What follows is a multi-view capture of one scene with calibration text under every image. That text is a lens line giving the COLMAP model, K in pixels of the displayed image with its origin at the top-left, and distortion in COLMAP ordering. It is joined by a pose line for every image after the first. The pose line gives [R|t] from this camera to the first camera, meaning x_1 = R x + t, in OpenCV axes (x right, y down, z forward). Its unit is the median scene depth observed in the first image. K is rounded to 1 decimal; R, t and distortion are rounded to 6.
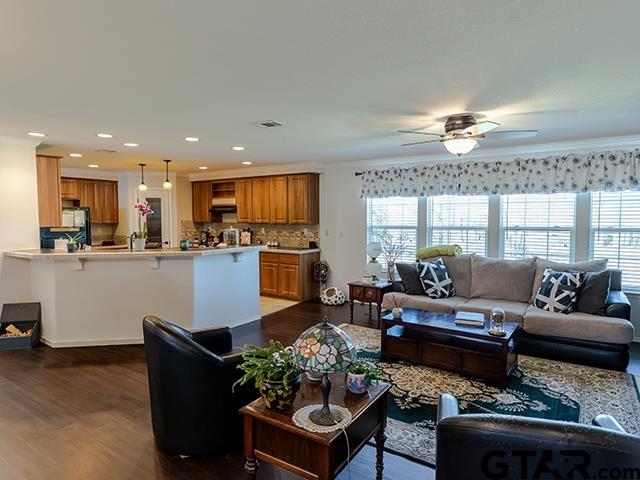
lens RADIAL K [[374.2, 0, 320.0], [0, 374.2, 240.0], [0, 0, 1]] dist [0.001409, 0.000643]
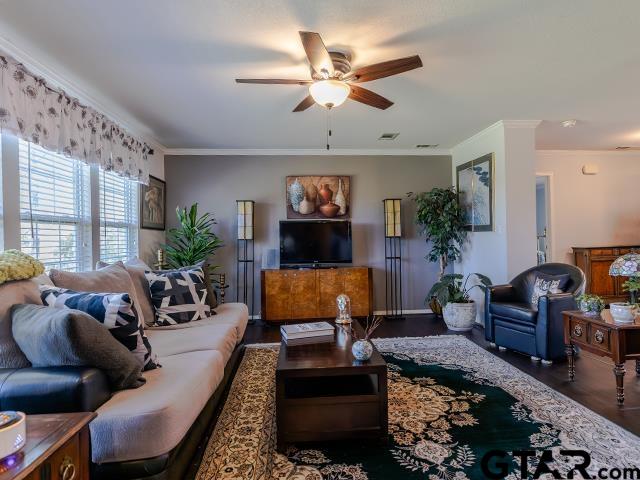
lens RADIAL K [[379.1, 0, 331.9], [0, 379.1, 238.7], [0, 0, 1]] dist [-0.001653, -0.000243]
pose [[-0.632446, 0.008057, 0.774563, -0.133975], [0.060734, 0.997383, 0.039216, 0.003717], [-0.772220, 0.071844, -0.631280, 0.928022]]
